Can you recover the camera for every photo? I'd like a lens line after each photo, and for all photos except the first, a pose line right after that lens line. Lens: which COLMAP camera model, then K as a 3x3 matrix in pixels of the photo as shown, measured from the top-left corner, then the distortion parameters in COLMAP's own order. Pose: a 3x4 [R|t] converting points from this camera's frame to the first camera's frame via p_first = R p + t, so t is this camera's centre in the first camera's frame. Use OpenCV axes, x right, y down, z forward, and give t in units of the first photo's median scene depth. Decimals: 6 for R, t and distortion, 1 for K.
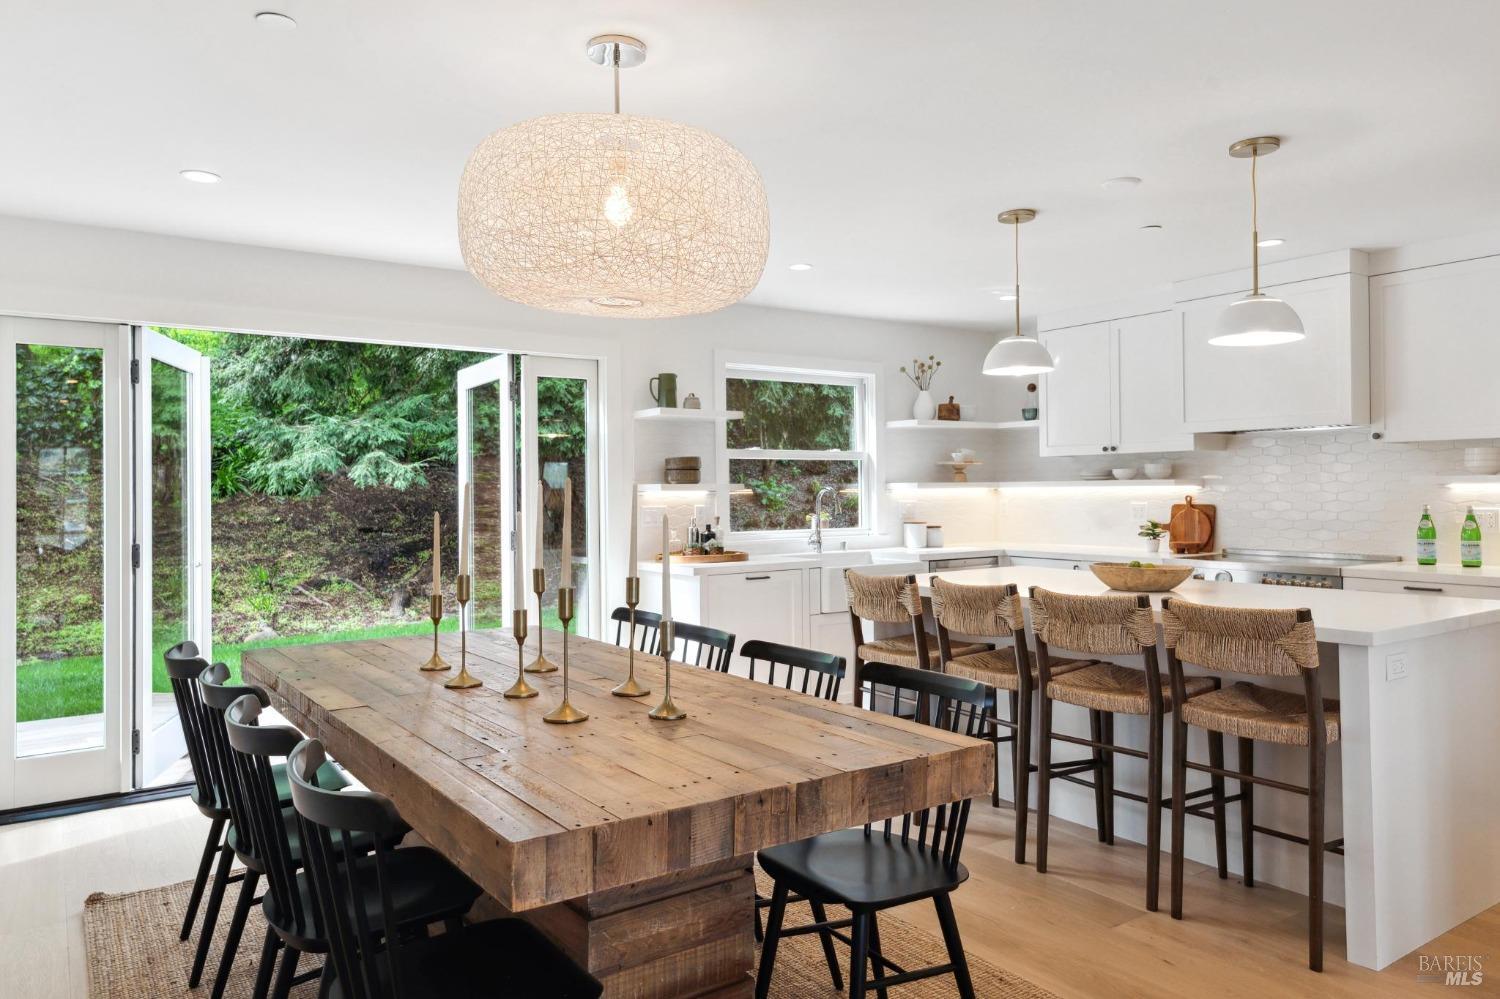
lens RADIAL K [[1011.0, 0, 747.0], [0, 1011.0, 478.8], [0, 0, 1]] dist [0.017371, -0.001268]
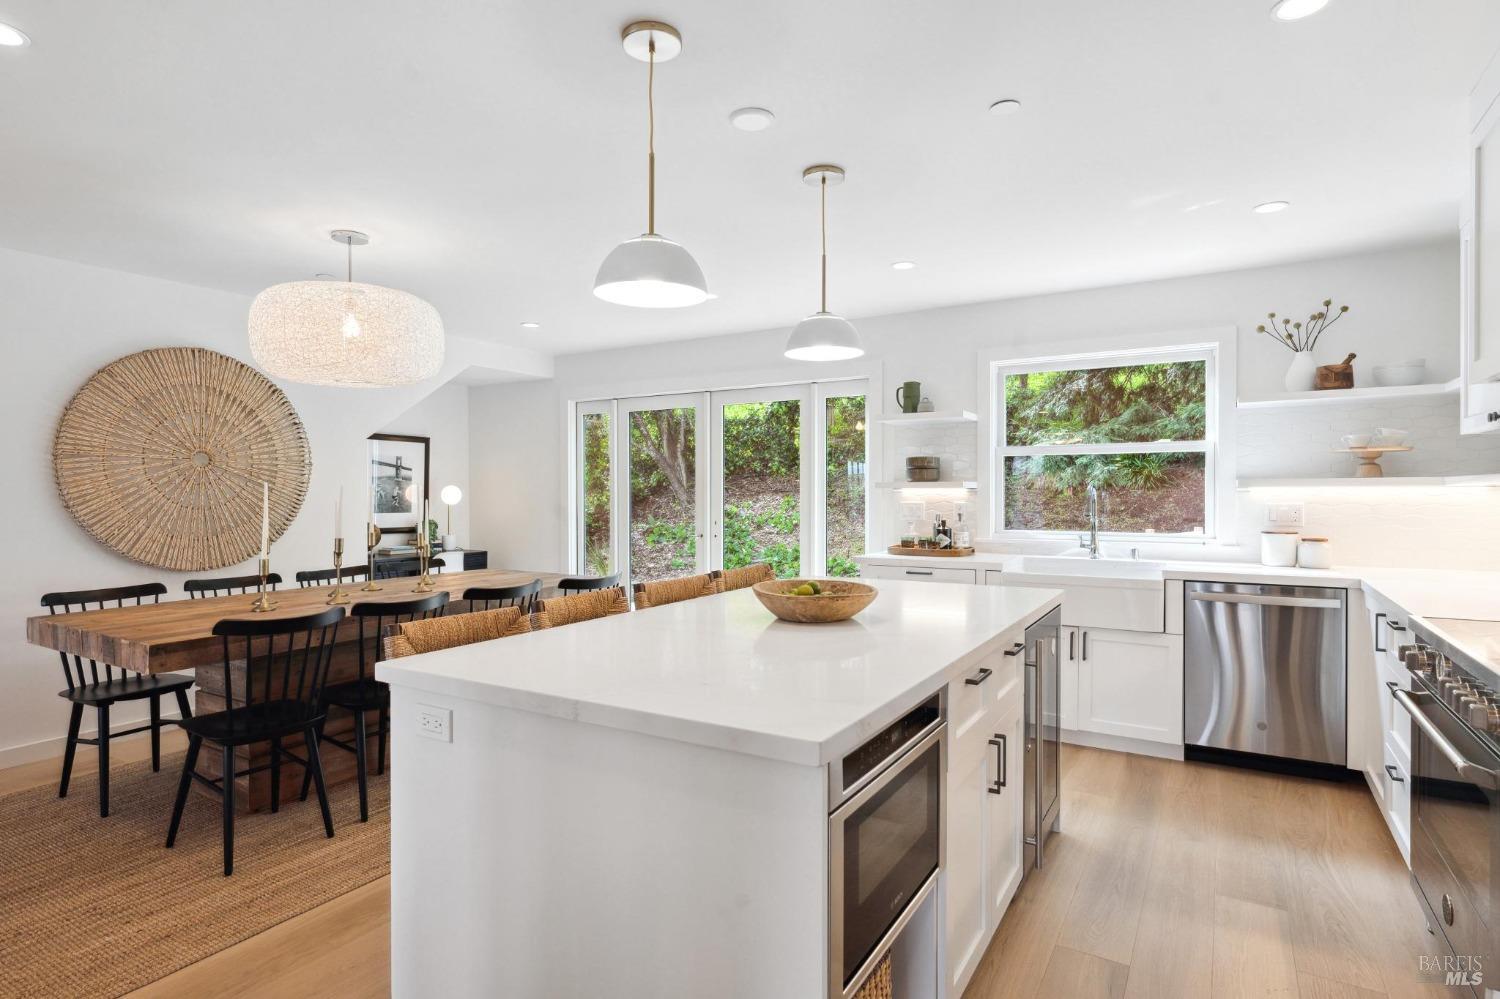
lens RADIAL K [[777.7, 0, 780.9], [0, 777.7, 493.8], [0, 0, 1]] dist [0.000686, 0.000089]
pose [[0.425767, 0.015570, -0.904699, 0.602873], [0.014305, 0.999611, 0.023935, -0.004546], [0.904720, -0.023132, 0.425378, 0.482789]]
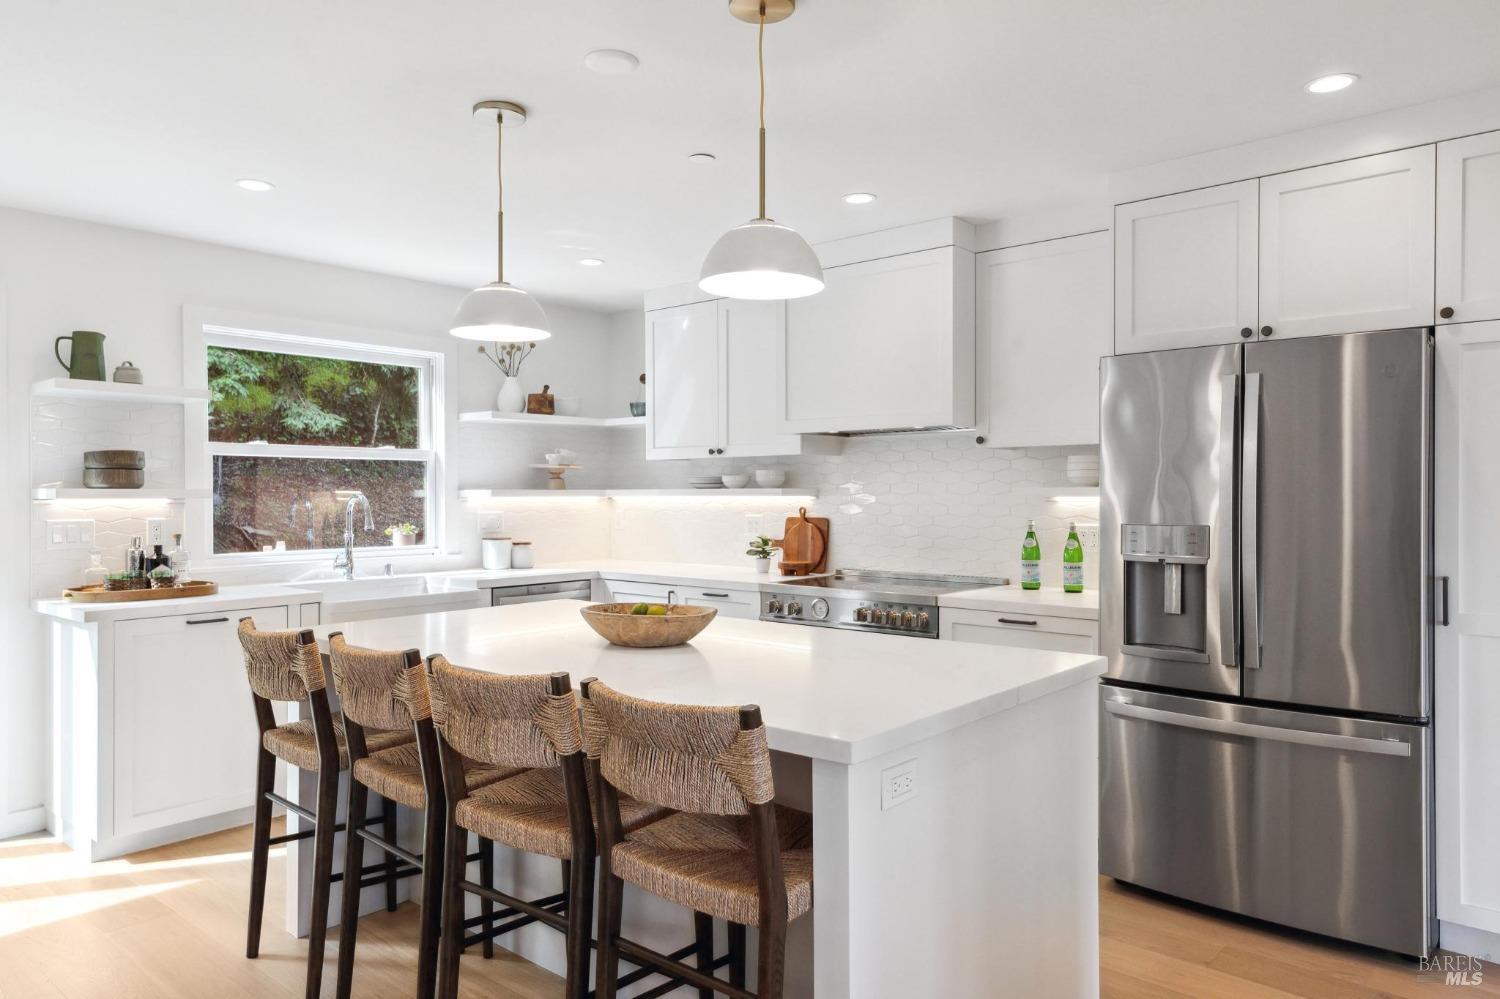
lens RADIAL K [[984.8, 0, 750.0], [0, 984.8, 499.5], [0, 0, 1]] dist [0.002735, -0.000702]
pose [[0.968797, 0.006189, 0.247779, 0.190836], [-0.010004, 0.999850, 0.014137, -0.001618], [-0.247654, -0.016174, 0.968713, 0.206885]]
